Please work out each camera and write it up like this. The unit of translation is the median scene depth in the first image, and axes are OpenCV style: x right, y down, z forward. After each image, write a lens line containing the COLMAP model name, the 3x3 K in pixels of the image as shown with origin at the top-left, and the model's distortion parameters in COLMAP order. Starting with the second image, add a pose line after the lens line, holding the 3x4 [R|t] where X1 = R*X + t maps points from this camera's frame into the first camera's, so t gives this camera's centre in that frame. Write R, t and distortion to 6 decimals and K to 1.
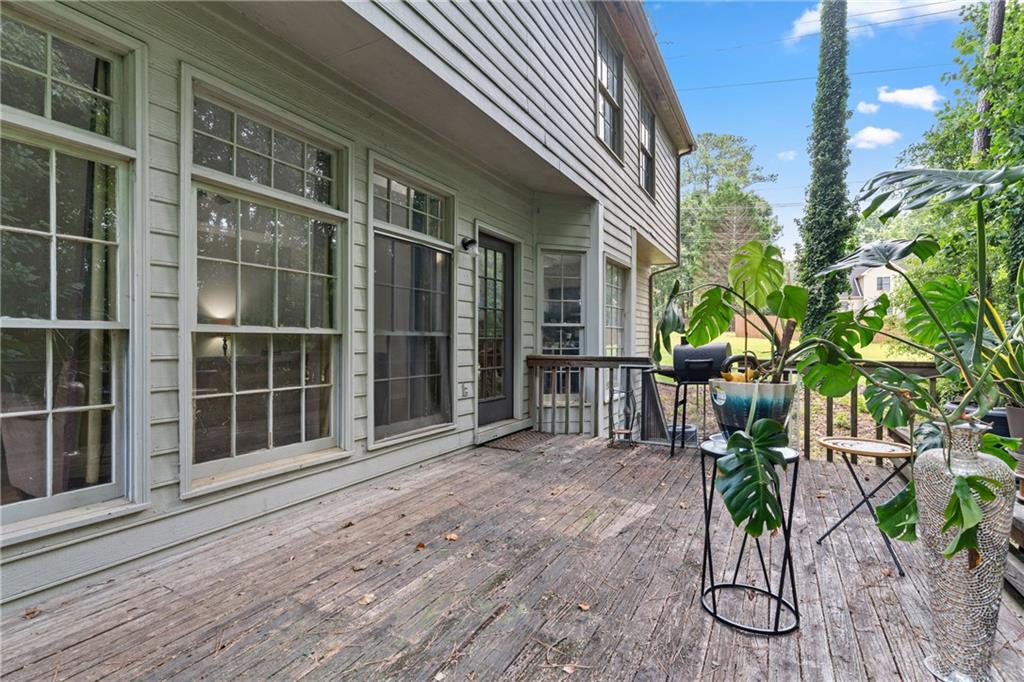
lens RADIAL K [[487.3, 0, 512.7], [0, 487.3, 340.8], [0, 0, 1]] dist [0.000595, 0.002068]
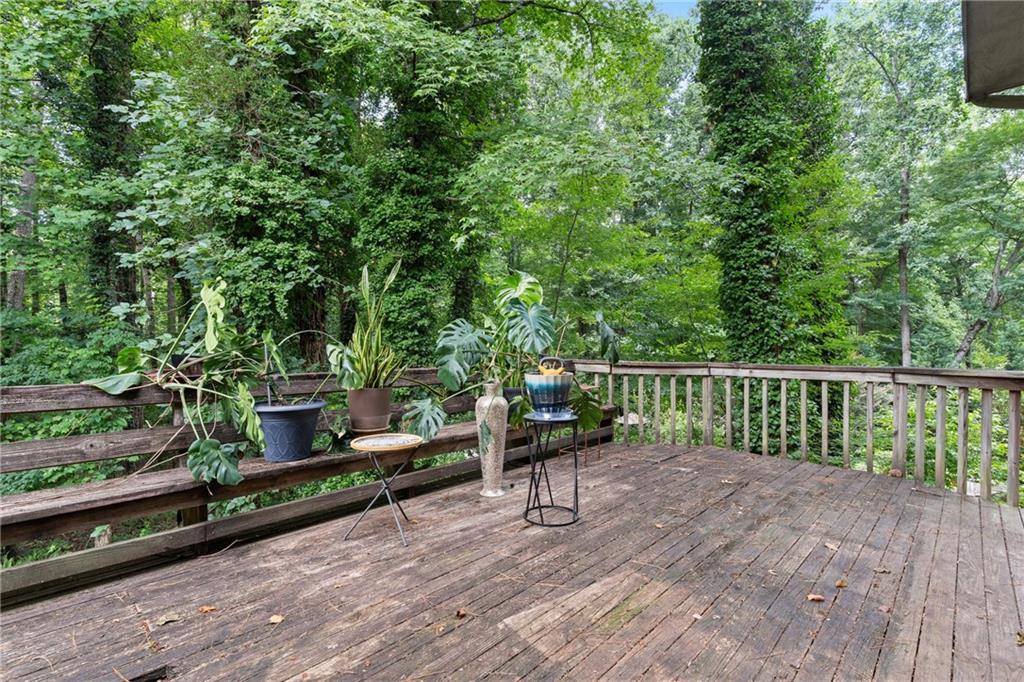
lens RADIAL K [[487.3, 0, 511.0], [0, 487.3, 342.8], [0, 0, 1]] dist [0.000595, 0.002068]
pose [[-0.968507, 0.000548, 0.248985, 0.182399], [0.000117, 0.999998, -0.001746, -0.009803], [-0.248986, -0.001662, -0.968506, 2.197255]]
